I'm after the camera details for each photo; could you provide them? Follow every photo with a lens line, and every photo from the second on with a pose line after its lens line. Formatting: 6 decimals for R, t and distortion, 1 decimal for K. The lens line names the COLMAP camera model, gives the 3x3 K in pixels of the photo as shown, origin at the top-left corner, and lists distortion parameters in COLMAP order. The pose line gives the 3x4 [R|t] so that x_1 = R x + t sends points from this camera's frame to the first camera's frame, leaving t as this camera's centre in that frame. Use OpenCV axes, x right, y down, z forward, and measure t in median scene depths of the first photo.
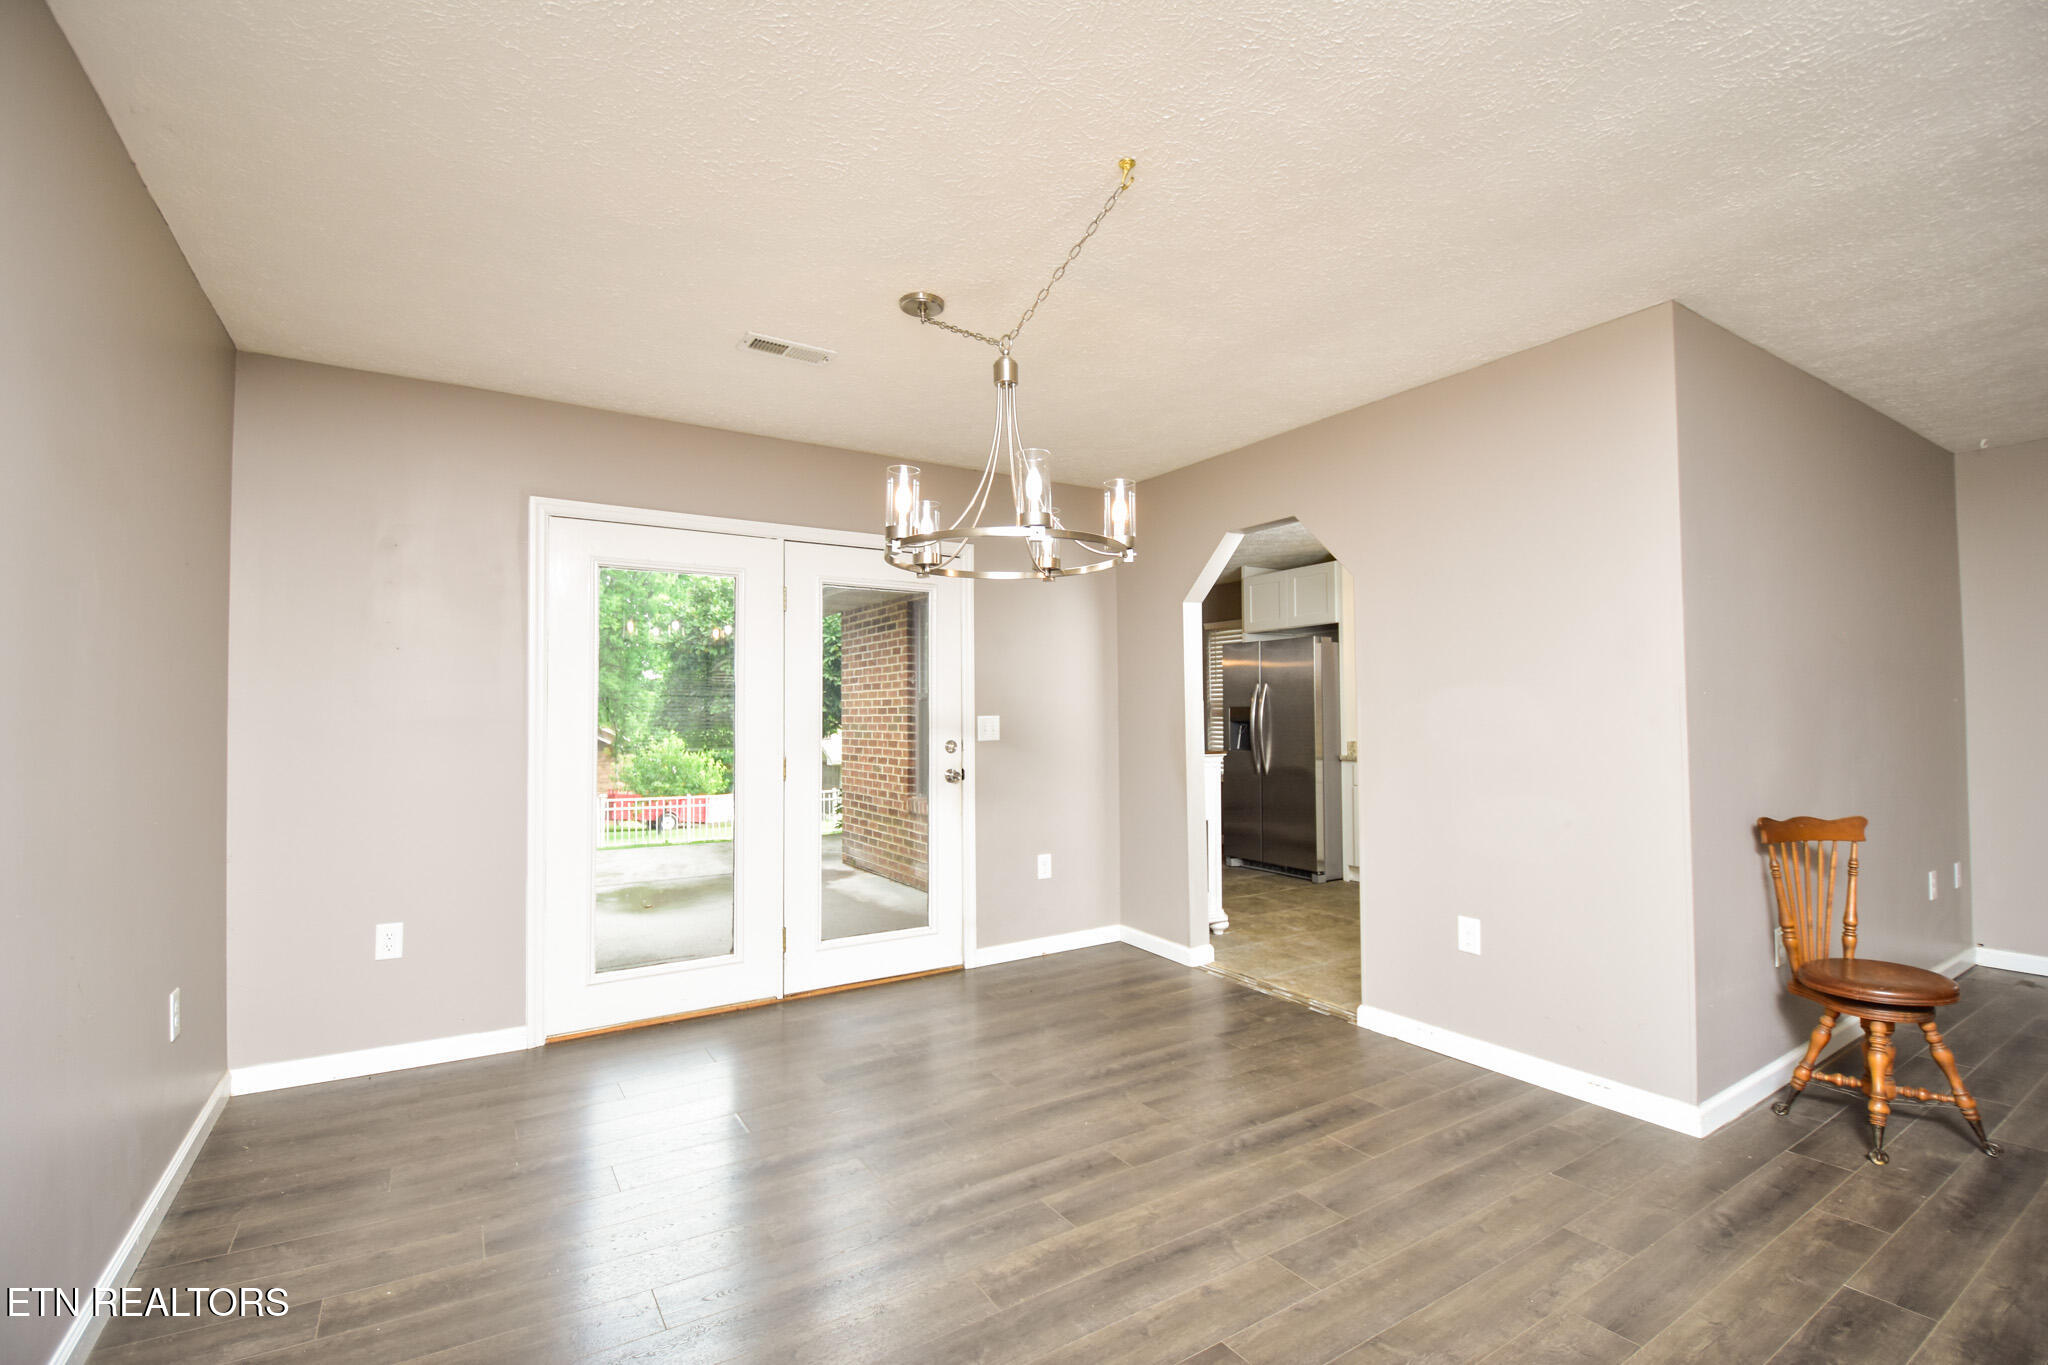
lens RADIAL K [[902.3, 0, 1026.0], [0, 902.3, 695.9], [0, 0, 1]] dist [0.001153, -0.011857]
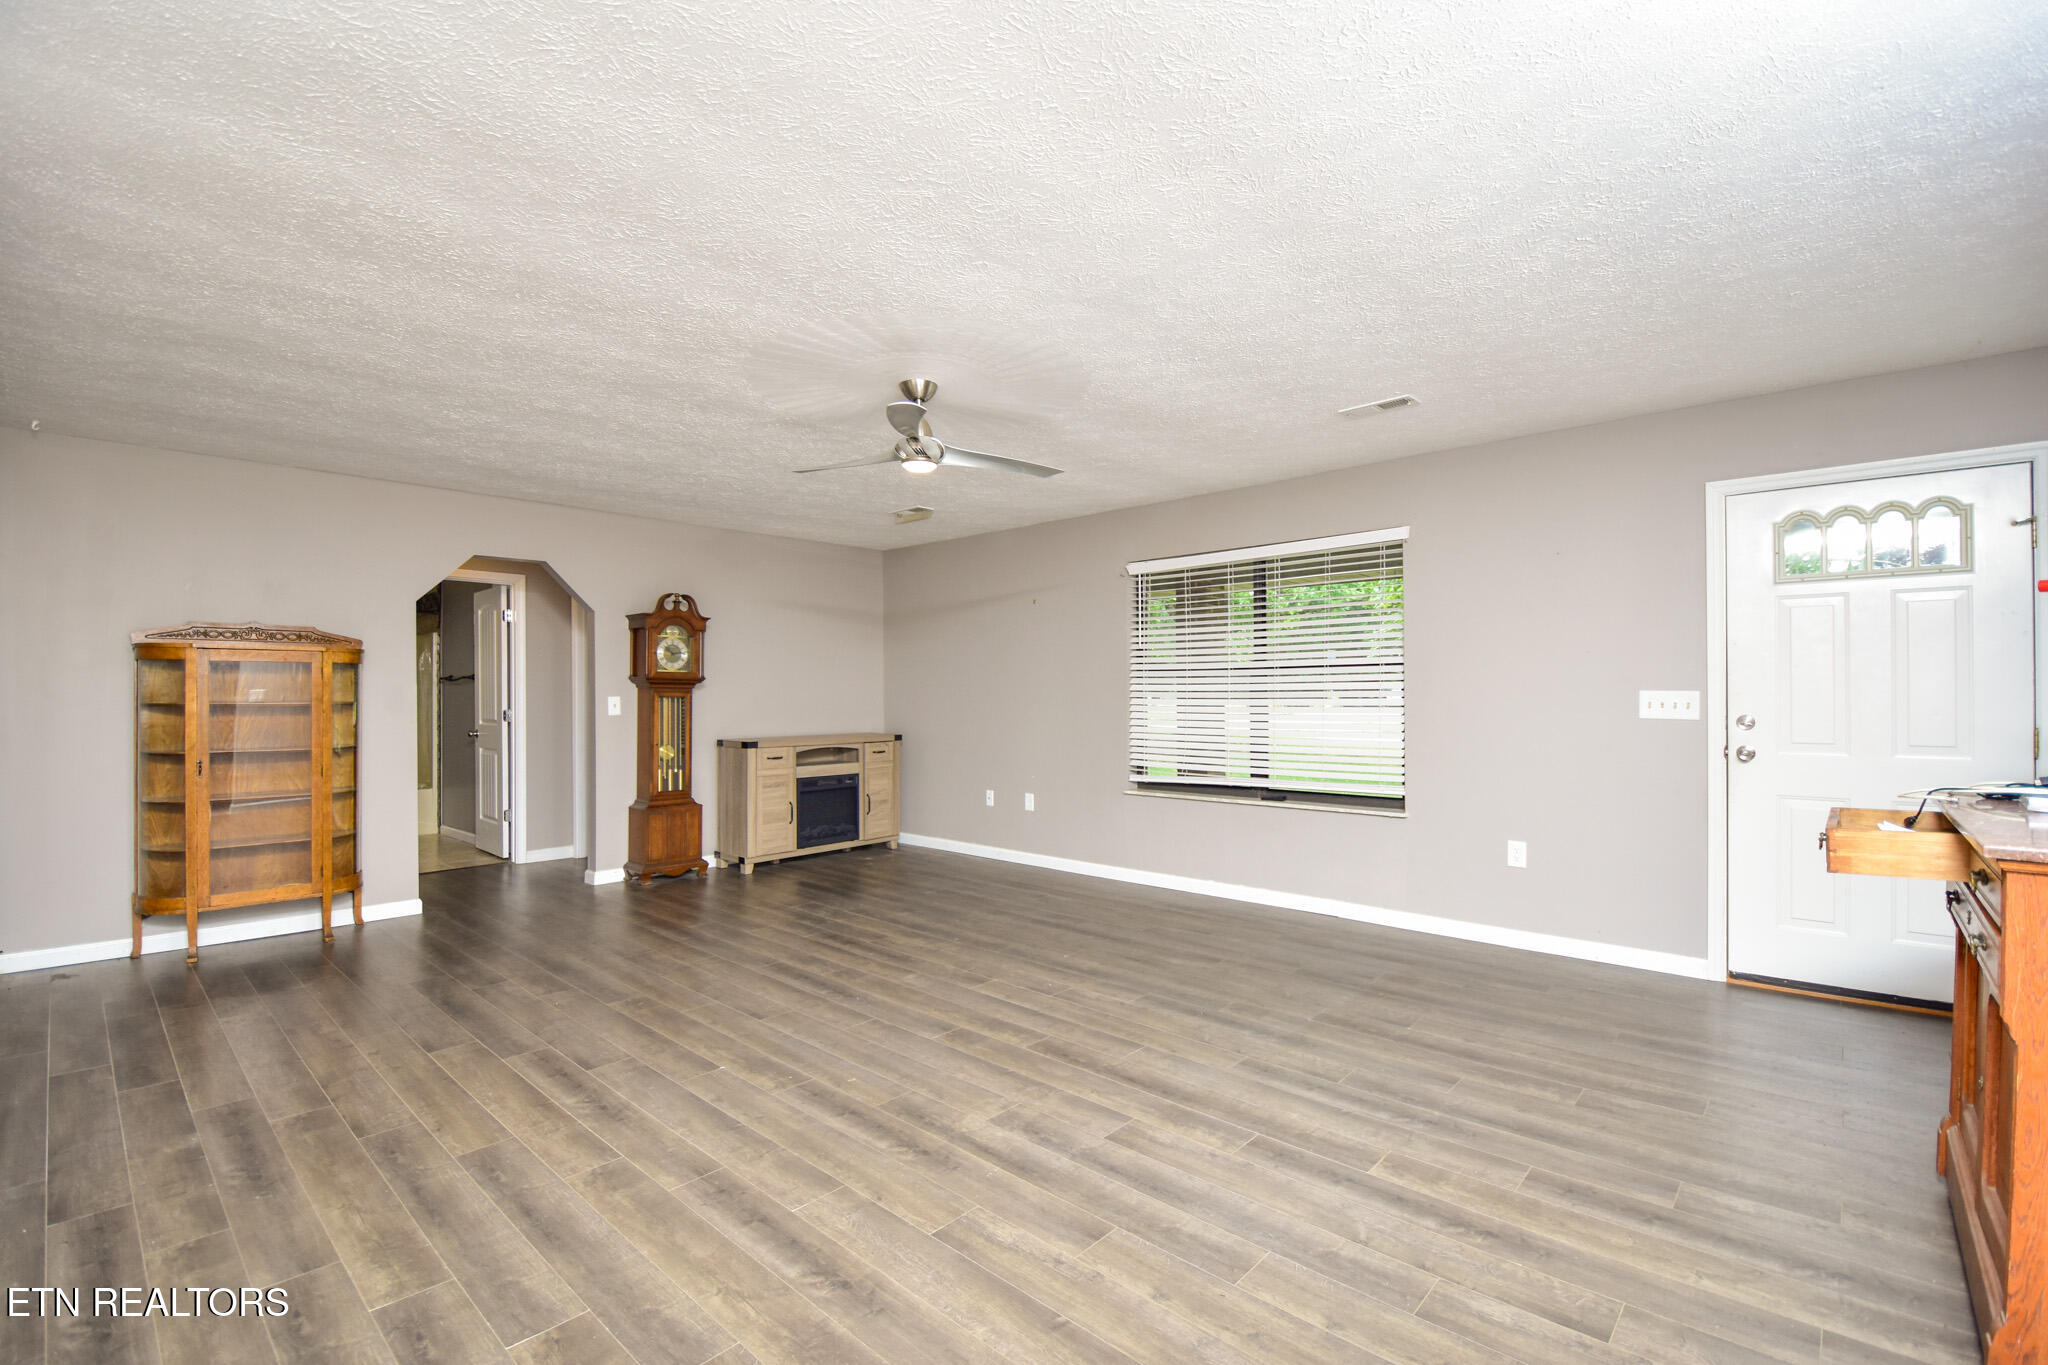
lens RADIAL K [[902.3, 0, 1020.0], [0, 902.3, 687.8], [0, 0, 1]] dist [0.001153, -0.011857]
pose [[-0.248962, 0.021212, 0.968281, -0.158413], [-0.020217, 0.999428, -0.027093, 0.007480], [-0.968302, -0.026321, -0.248391, 0.289182]]
